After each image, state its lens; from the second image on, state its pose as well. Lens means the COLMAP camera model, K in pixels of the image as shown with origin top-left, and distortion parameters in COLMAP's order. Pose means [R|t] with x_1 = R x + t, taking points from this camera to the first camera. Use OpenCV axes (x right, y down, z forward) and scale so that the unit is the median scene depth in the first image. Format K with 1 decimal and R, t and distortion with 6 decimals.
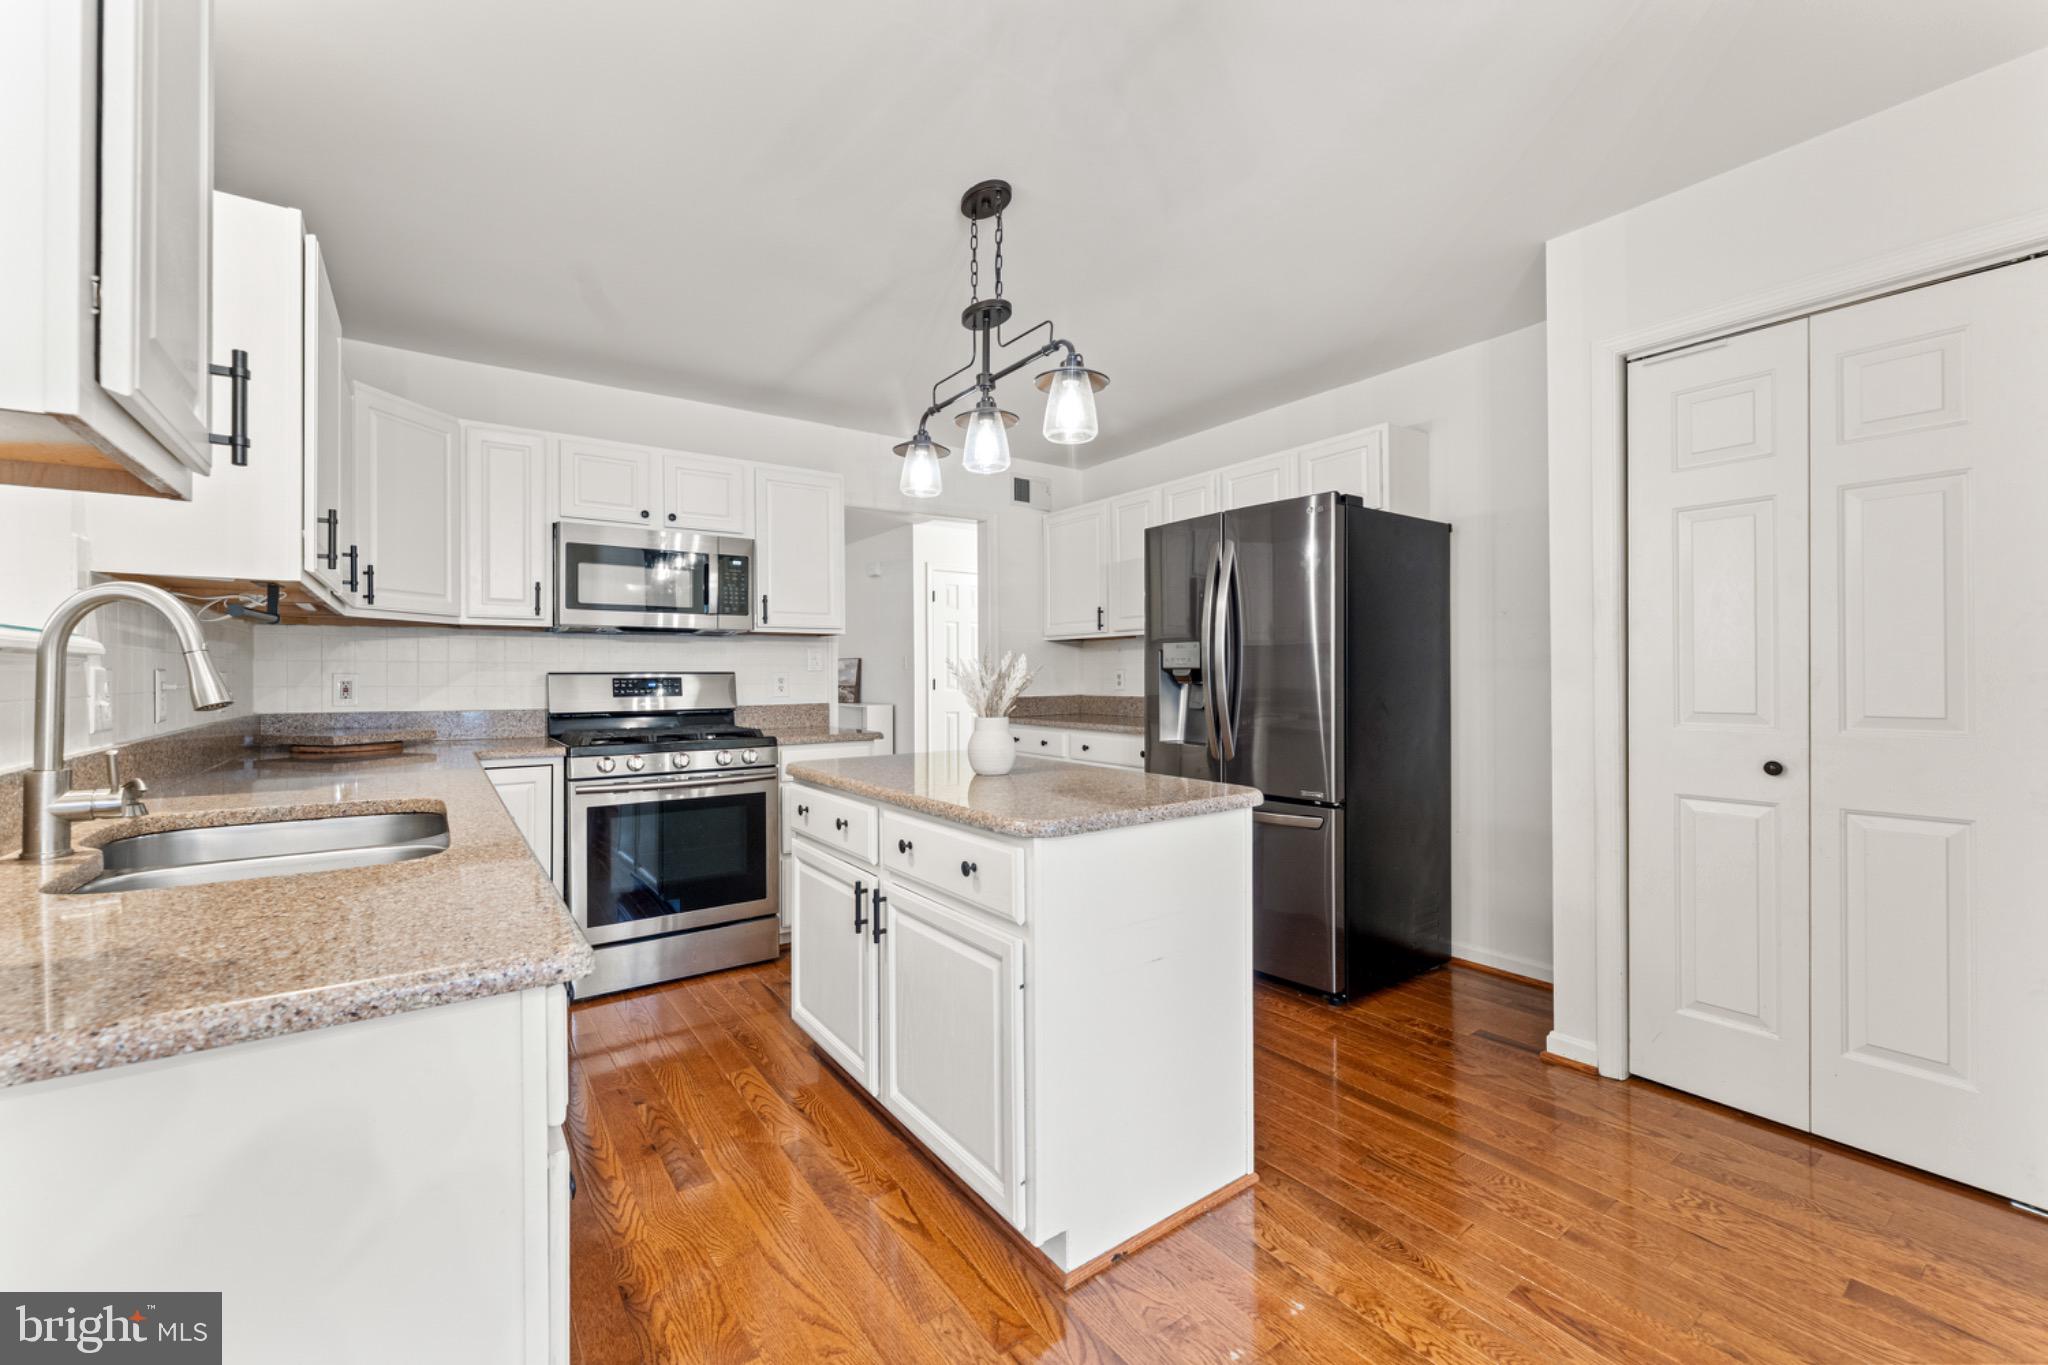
lens RADIAL K [[842.2, 0, 987.8], [0, 842.2, 678.9], [0, 0, 1]] dist [-0.000264, -0.000968]
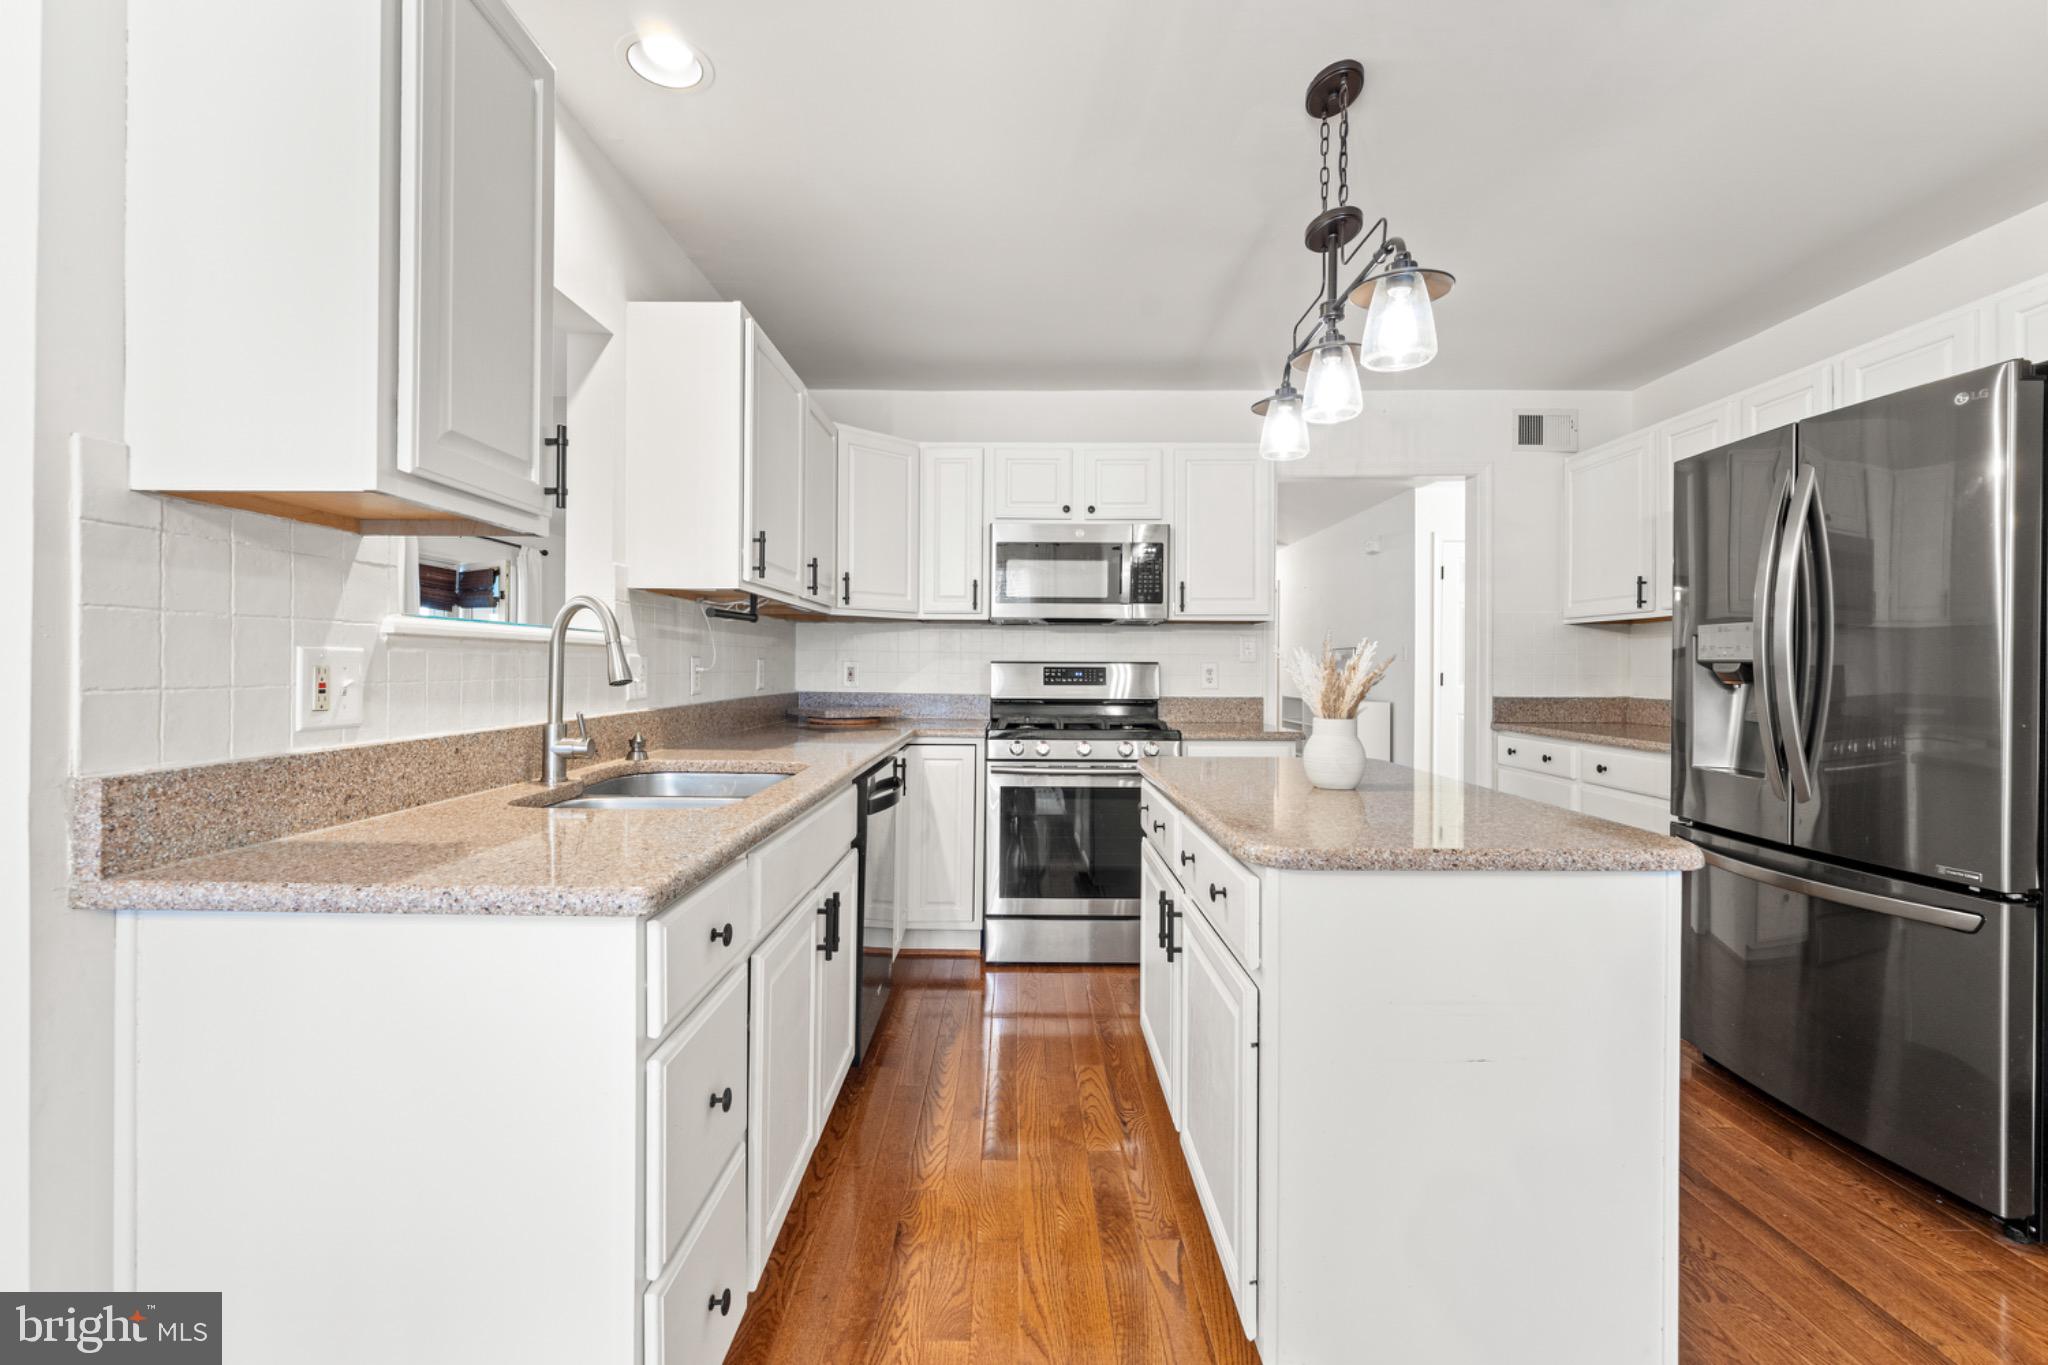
lens RADIAL K [[872.0, 0, 950.3], [0, 872.0, 670.7], [0, 0, 1]] dist [-0.000646, 0.000526]
pose [[0.808175, 0.013422, -0.588790, 0.150064], [-0.012859, 0.999904, 0.005143, -0.000642], [0.588802, 0.003415, 0.808270, 0.067682]]
